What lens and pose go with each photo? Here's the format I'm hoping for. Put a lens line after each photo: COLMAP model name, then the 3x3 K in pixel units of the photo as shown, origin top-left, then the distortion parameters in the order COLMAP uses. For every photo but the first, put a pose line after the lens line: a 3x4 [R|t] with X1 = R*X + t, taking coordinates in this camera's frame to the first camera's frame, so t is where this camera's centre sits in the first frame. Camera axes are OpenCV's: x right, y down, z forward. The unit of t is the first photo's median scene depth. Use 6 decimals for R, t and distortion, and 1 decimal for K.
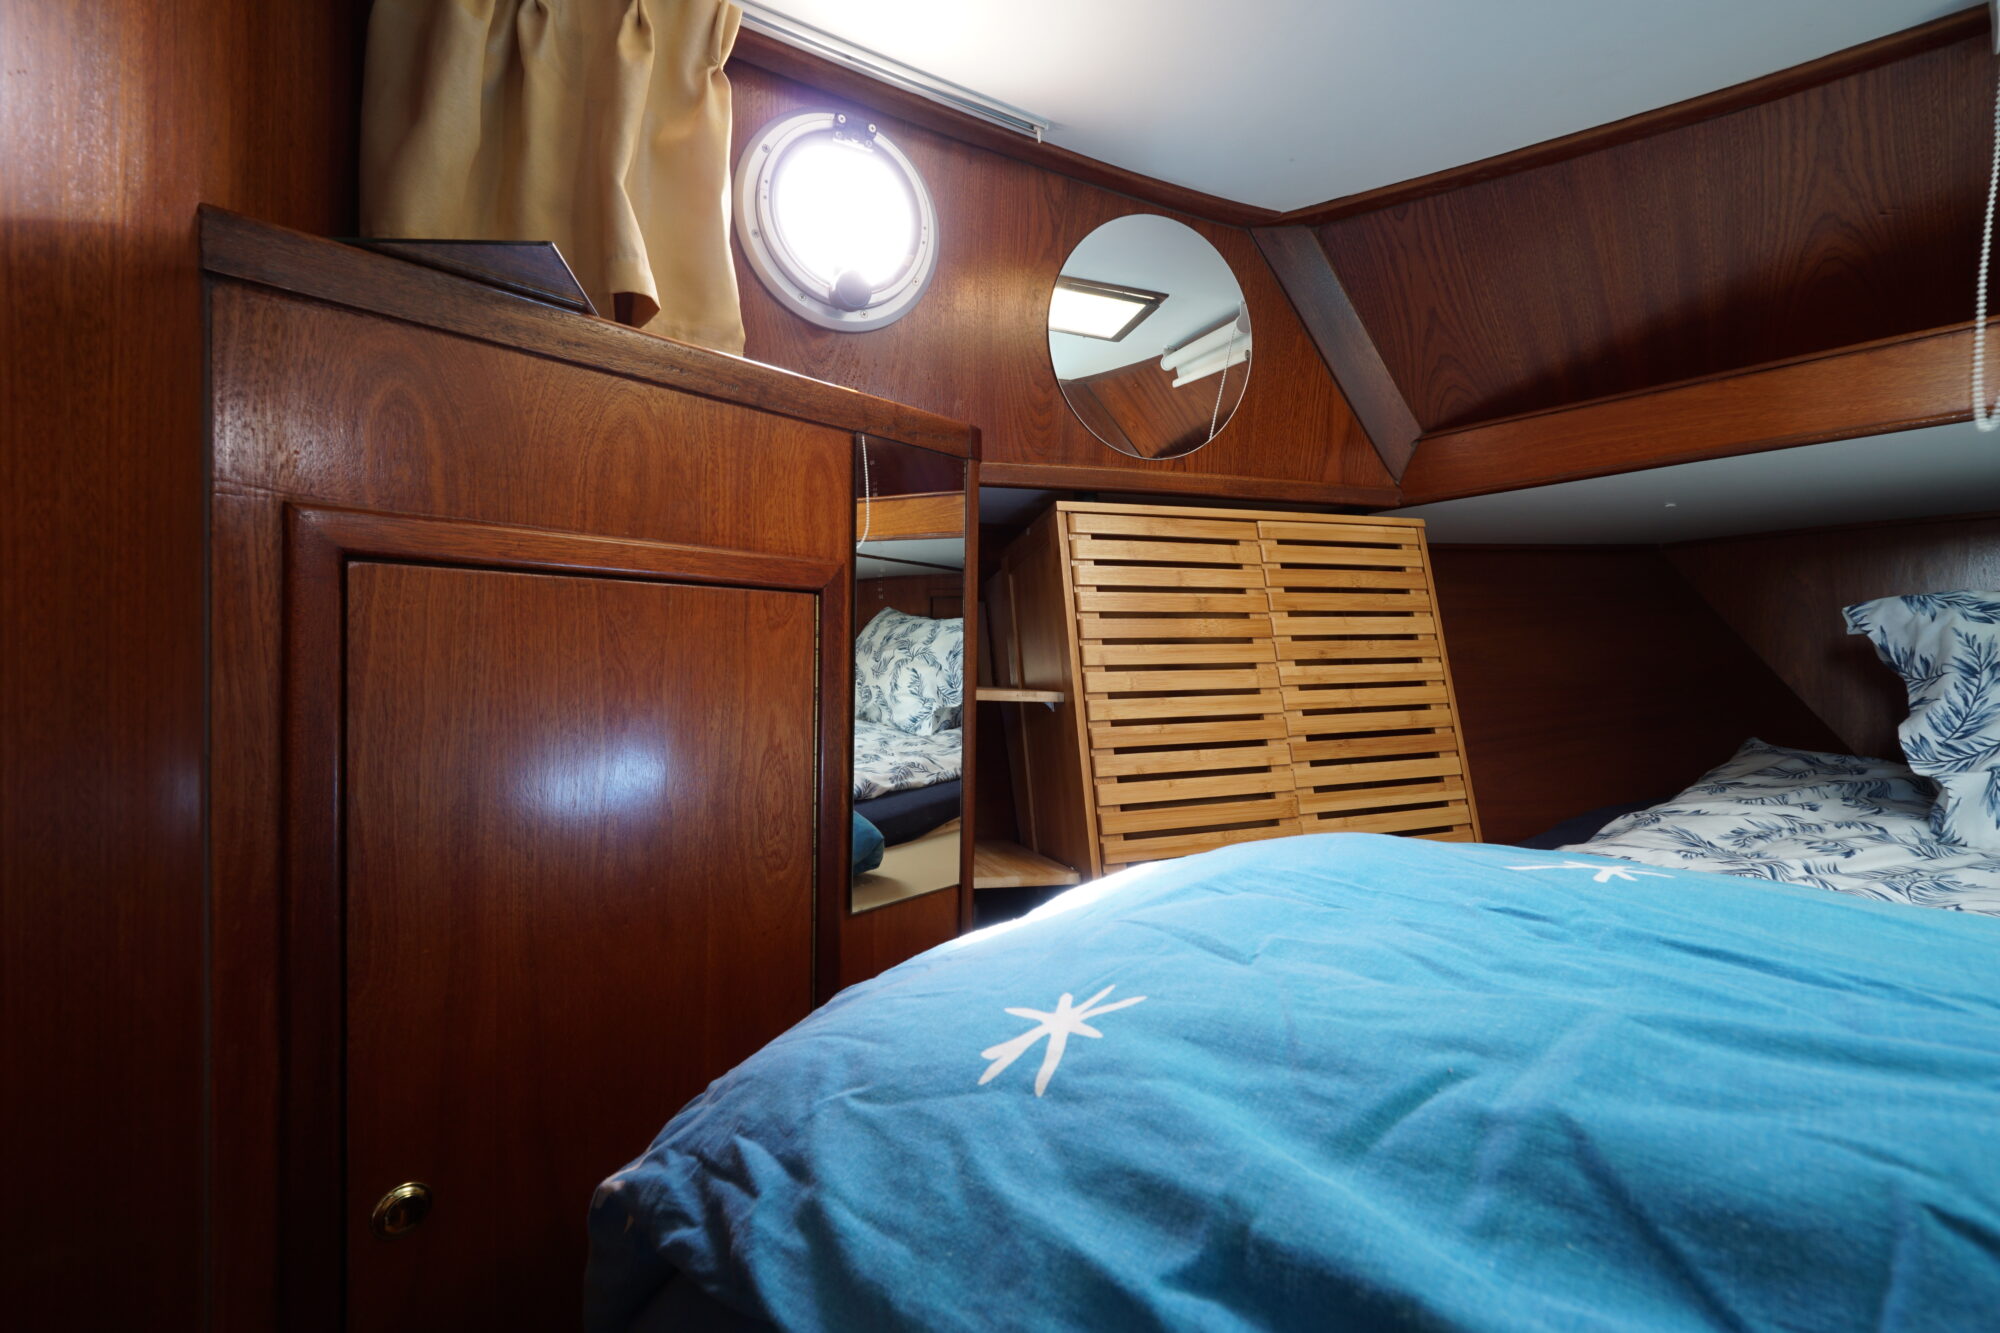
lens RADIAL K [[863.0, 0, 997.7], [0, 863.0, 667.9], [0, 0, 1]] dist [-0.017686, 0.007281]
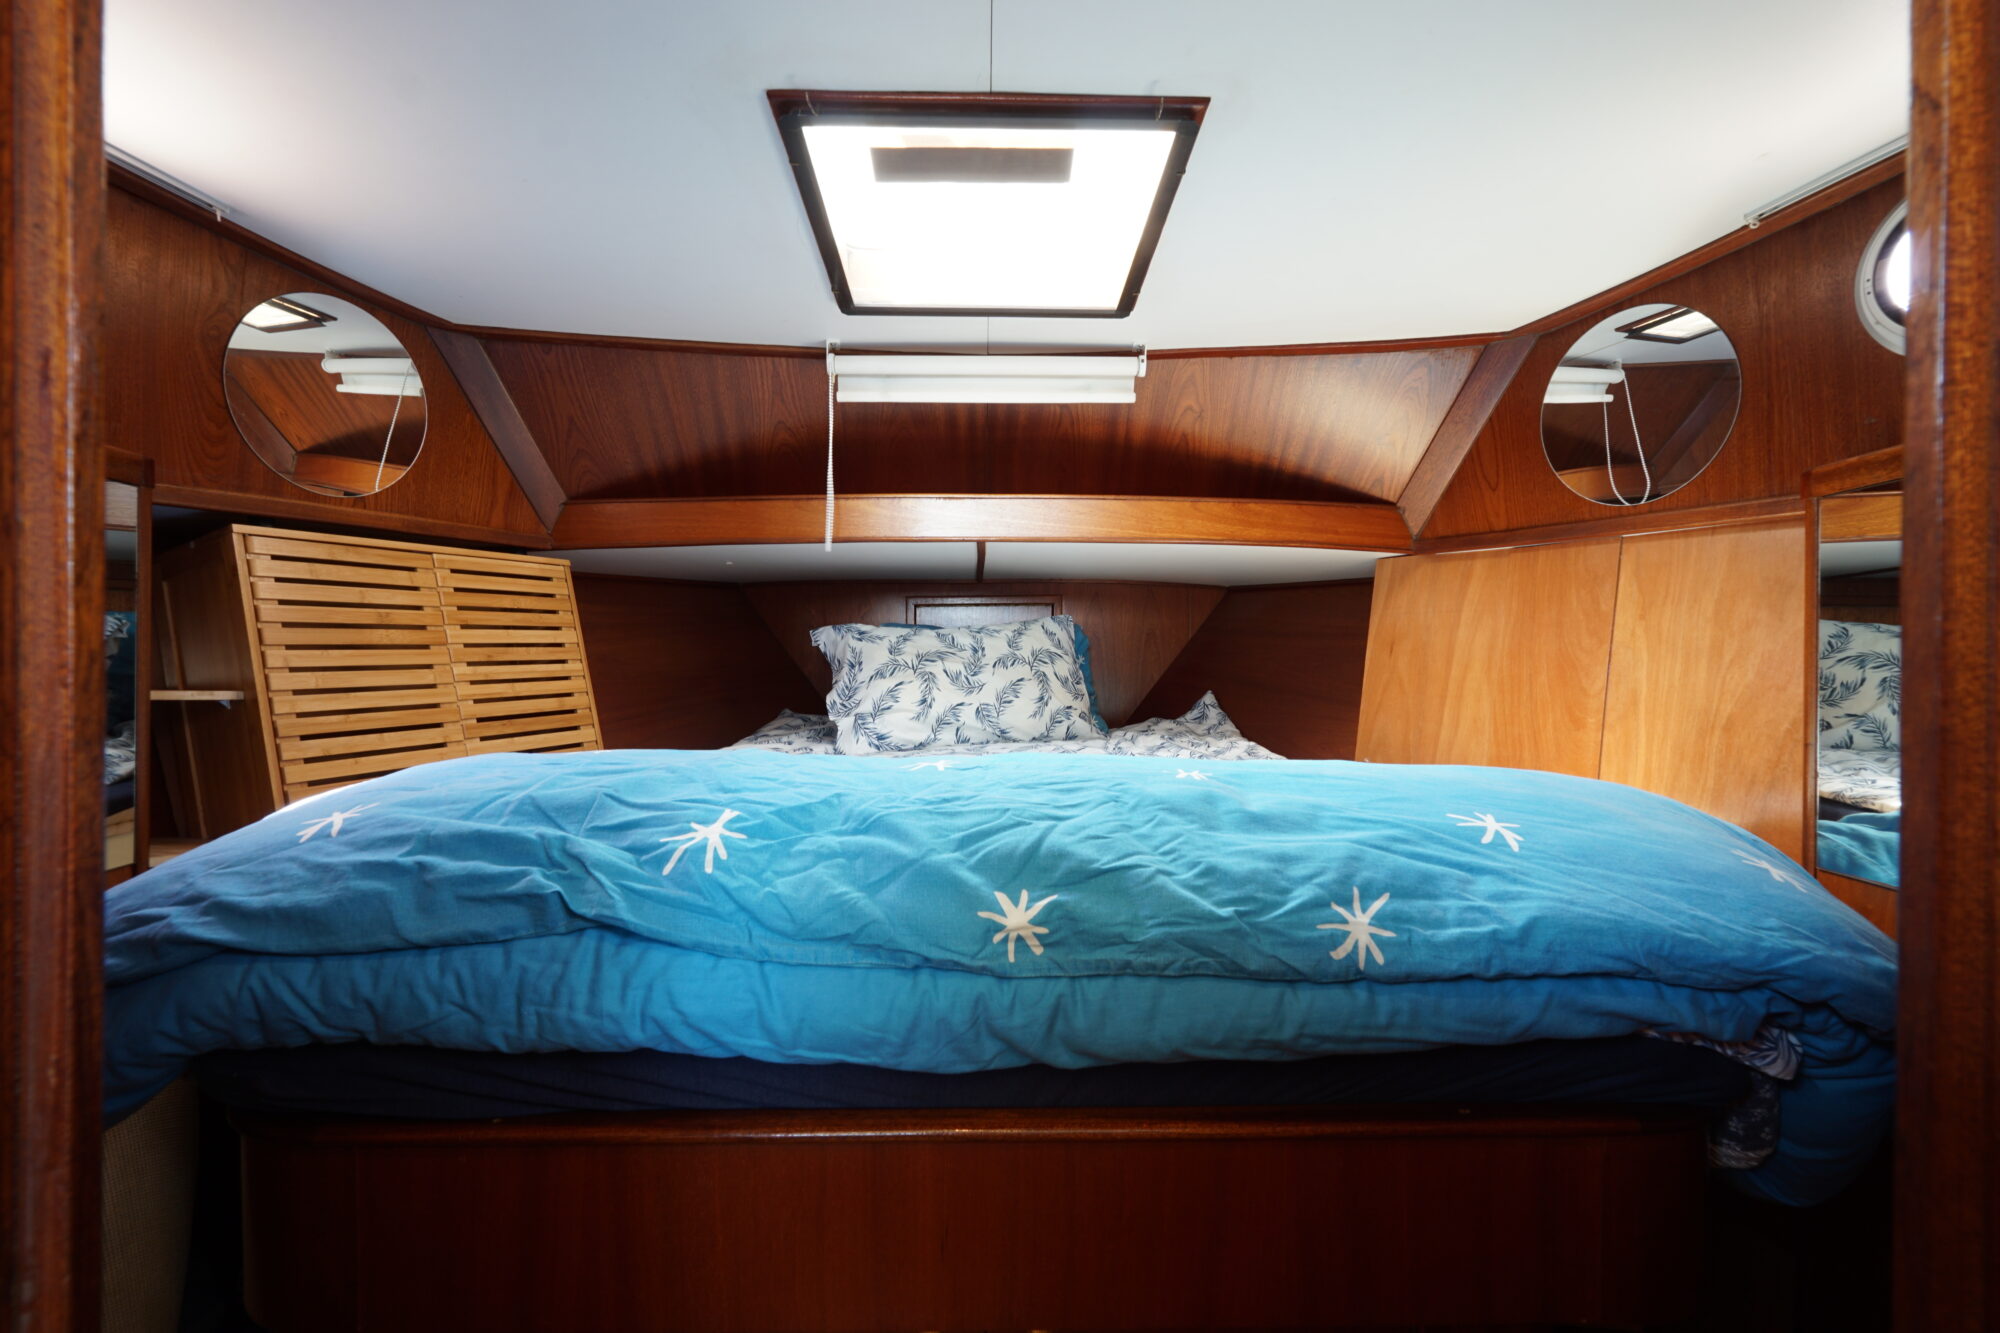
lens RADIAL K [[863.0, 0, 997.7], [0, 863.0, 667.9], [0, 0, 1]] dist [-0.017686, 0.007281]
pose [[0.643448, -0.010361, 0.765420, -0.143462], [0.011824, 0.999924, 0.003595, 0.005084], [-0.765398, 0.006737, 0.643521, -0.488857]]
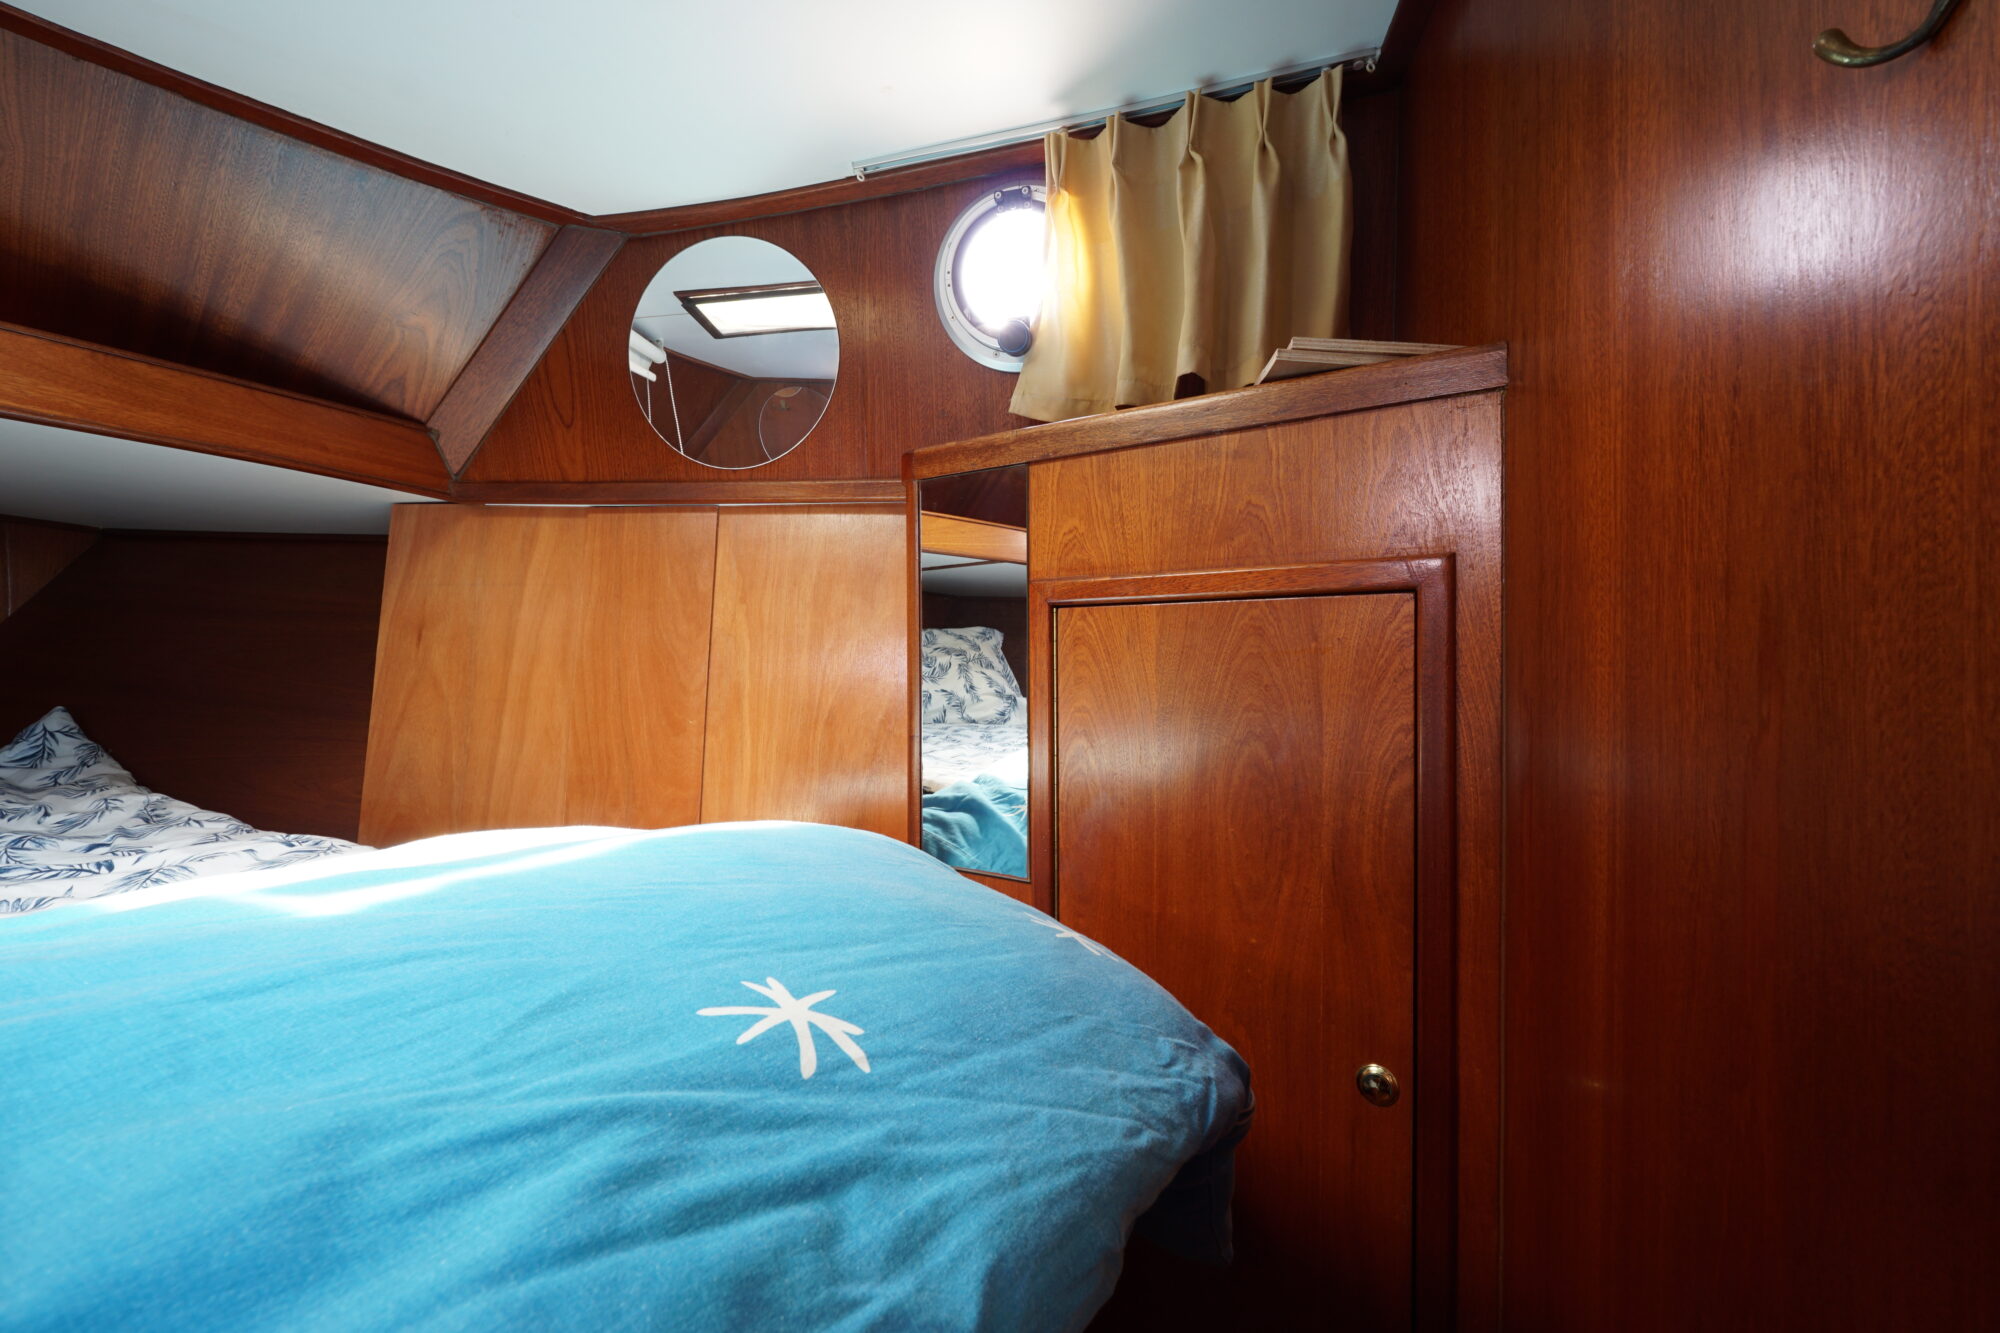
lens RADIAL K [[863.0, 0, 997.7], [0, 863.0, 667.9], [0, 0, 1]] dist [-0.017686, 0.007281]
pose [[-0.344877, -0.021195, 0.938409, 0.273443], [0.014015, 0.999517, 0.027726, 0.006506], [-0.938543, 0.022713, -0.344413, -0.331960]]
